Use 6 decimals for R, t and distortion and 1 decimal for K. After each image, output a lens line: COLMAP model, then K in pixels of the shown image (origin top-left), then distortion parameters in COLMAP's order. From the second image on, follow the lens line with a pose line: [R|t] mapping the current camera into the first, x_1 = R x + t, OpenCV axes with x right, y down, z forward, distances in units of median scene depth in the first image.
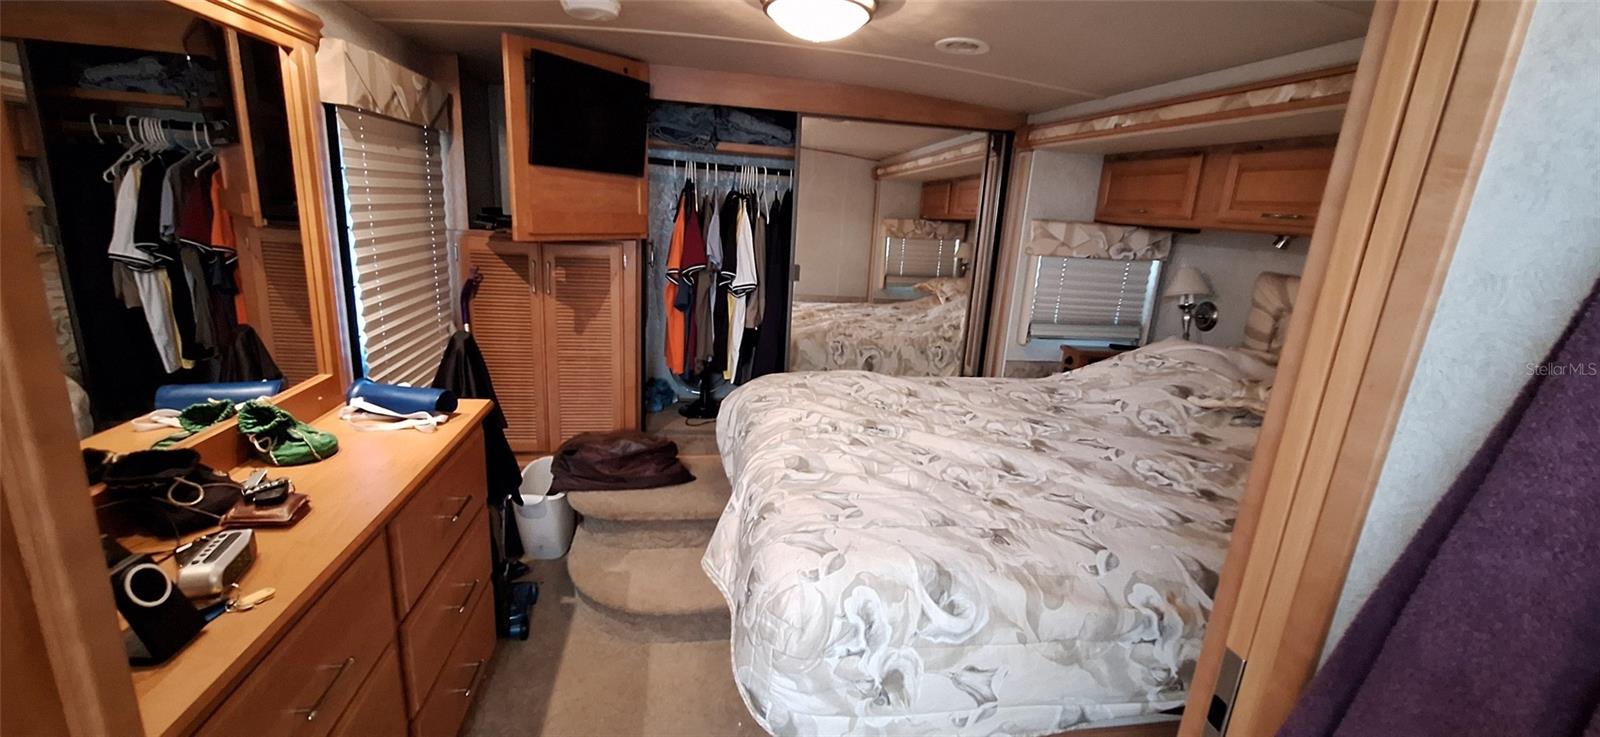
lens RADIAL K [[640.7, 0, 801.9], [0, 640.7, 372.3], [0, 0, 1]] dist [-0.007116, 0.002231]
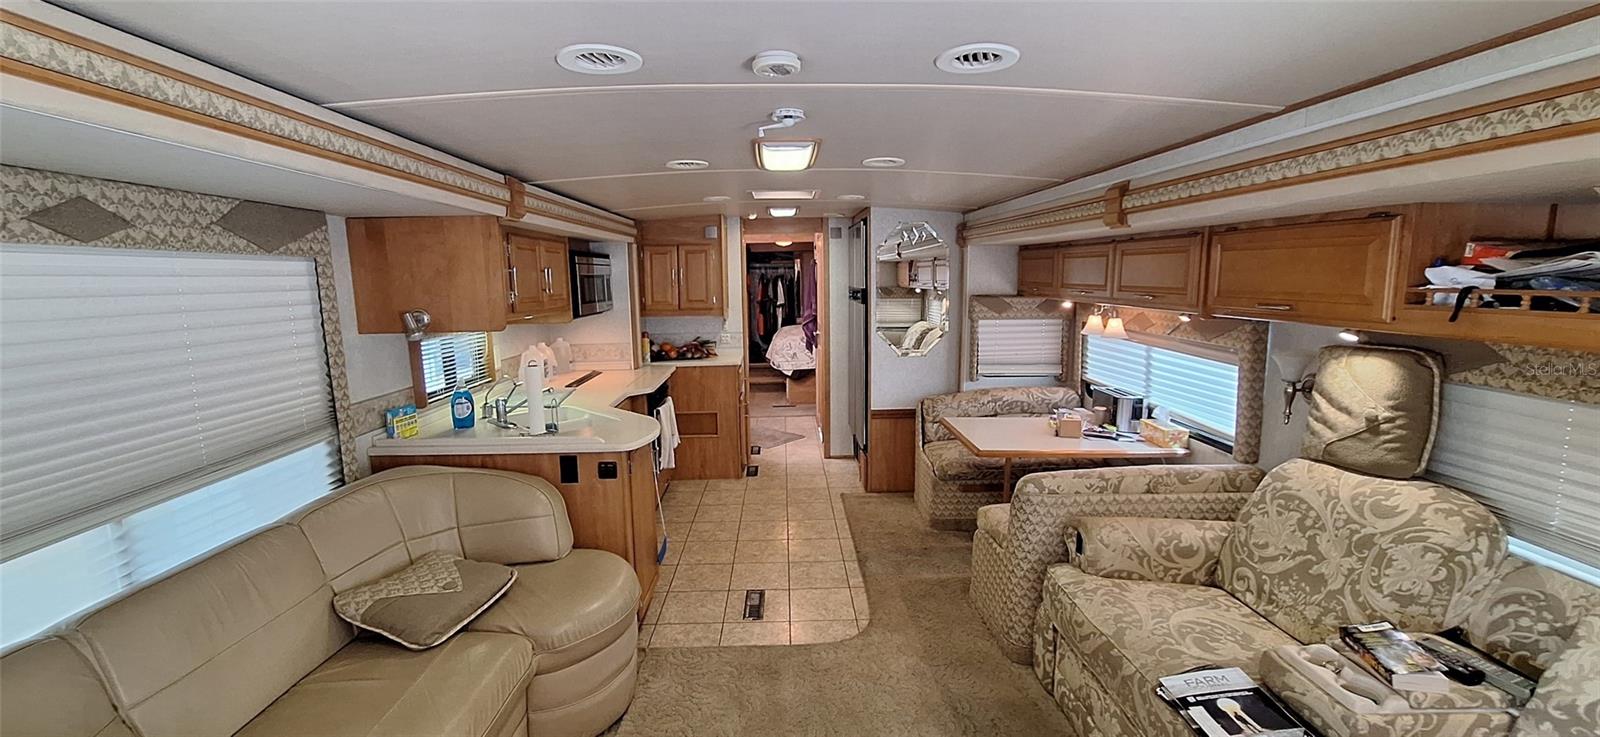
lens RADIAL K [[640.7, 0, 807.7], [0, 640.7, 367.5], [0, 0, 1]] dist [-0.007116, 0.002231]
pose [[0.988437, -0.068182, -0.135436, 0.569276], [0.052112, 0.991544, -0.118846, 0.707191], [0.142394, 0.110414, 0.983632, -2.615831]]
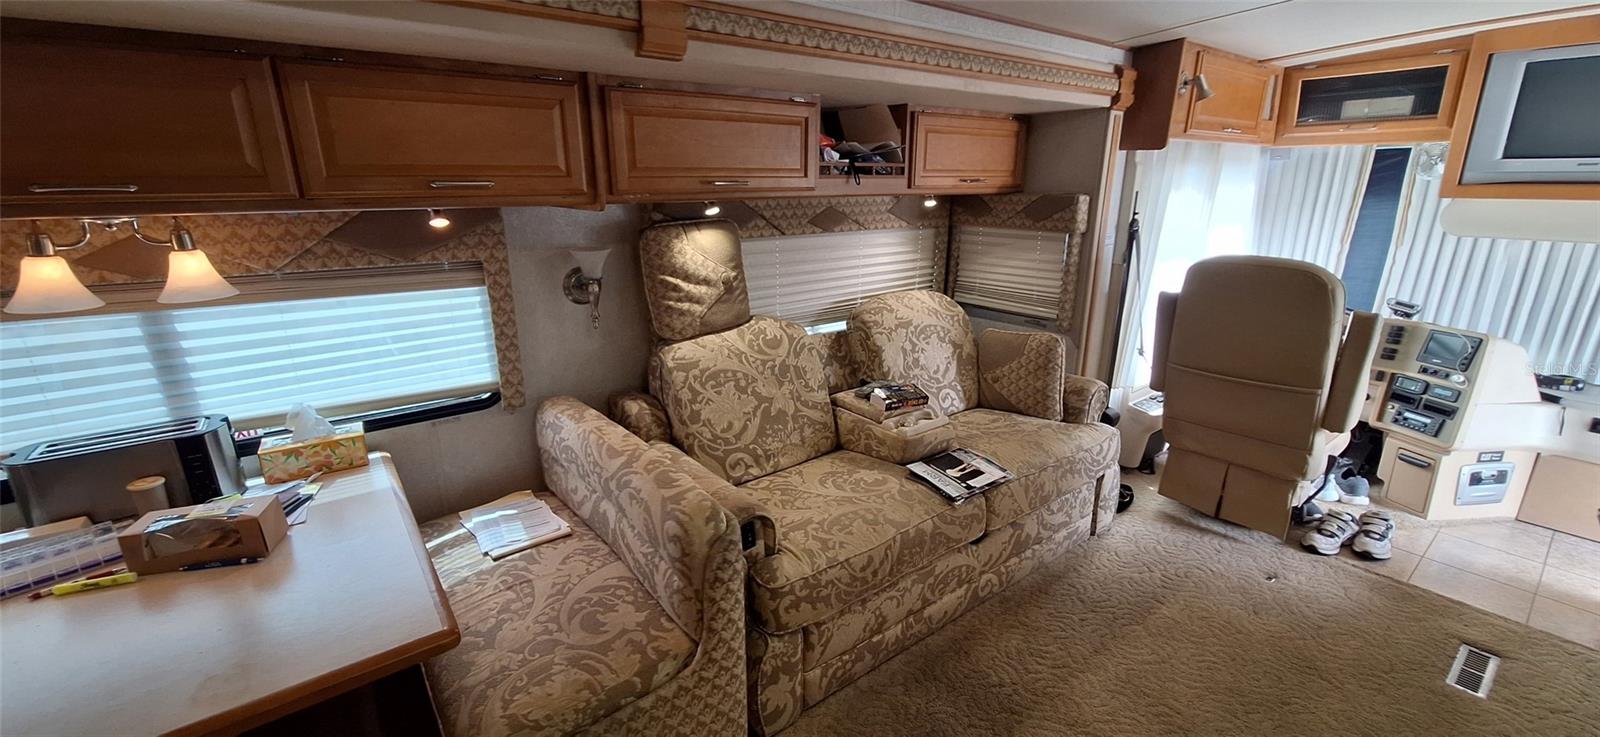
lens RADIAL K [[640.7, 0, 801.8], [0, 640.7, 369.5], [0, 0, 1]] dist [-0.007116, 0.002231]
pose [[-0.466567, -0.328471, 0.821232, 0.277307], [0.192339, 0.868588, 0.456685, 0.402537], [-0.863320, 0.371029, -0.342076, -1.385635]]
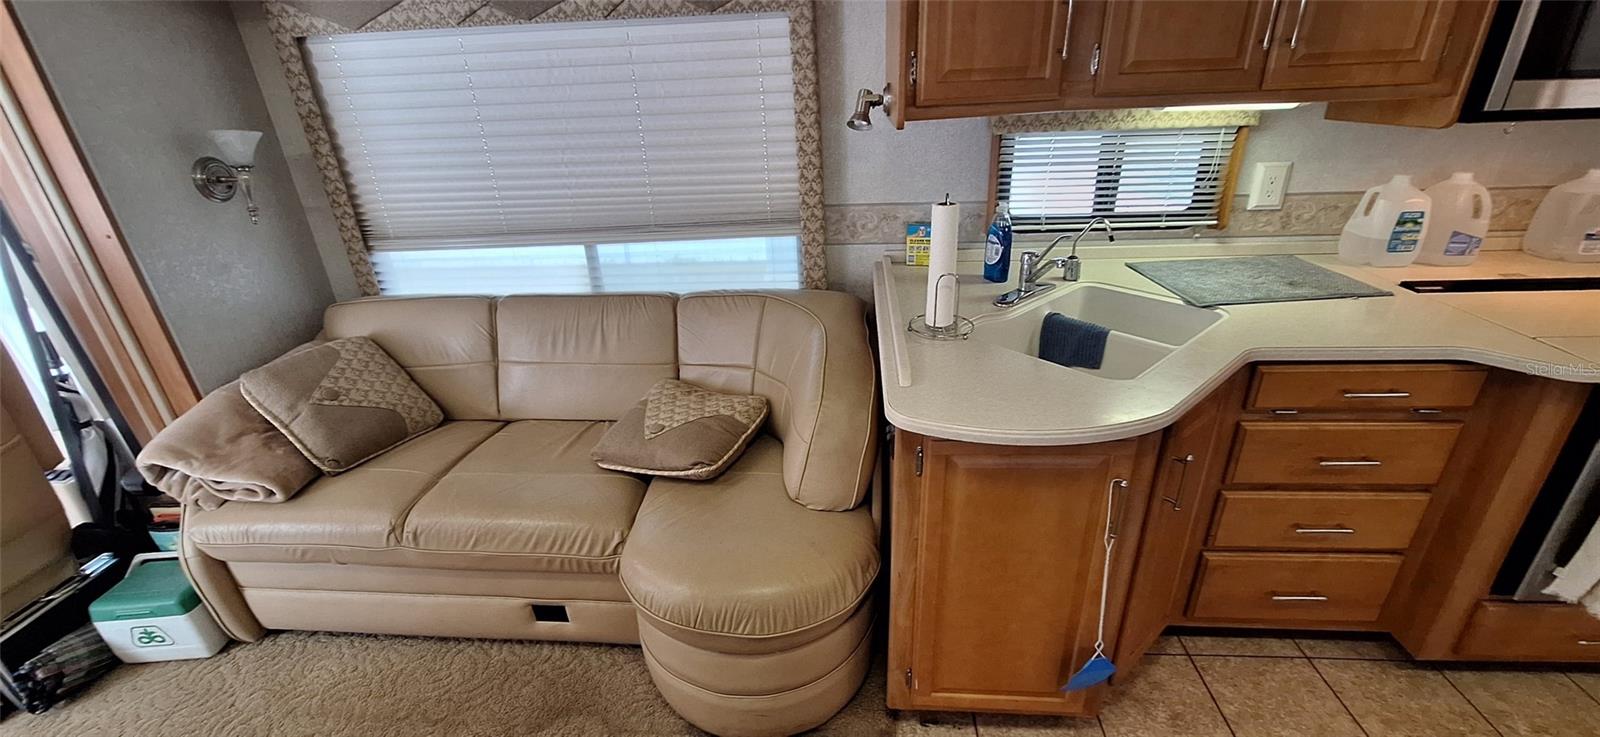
lens RADIAL K [[640.7, 0, 796.4], [0, 640.7, 367.7], [0, 0, 1]] dist [-0.007116, 0.002231]
pose [[-0.244160, 0.346128, -0.905859, 0.576395], [-0.219849, 0.890051, 0.399344, 0.471960], [0.944485, 0.296656, -0.141219, -1.578888]]
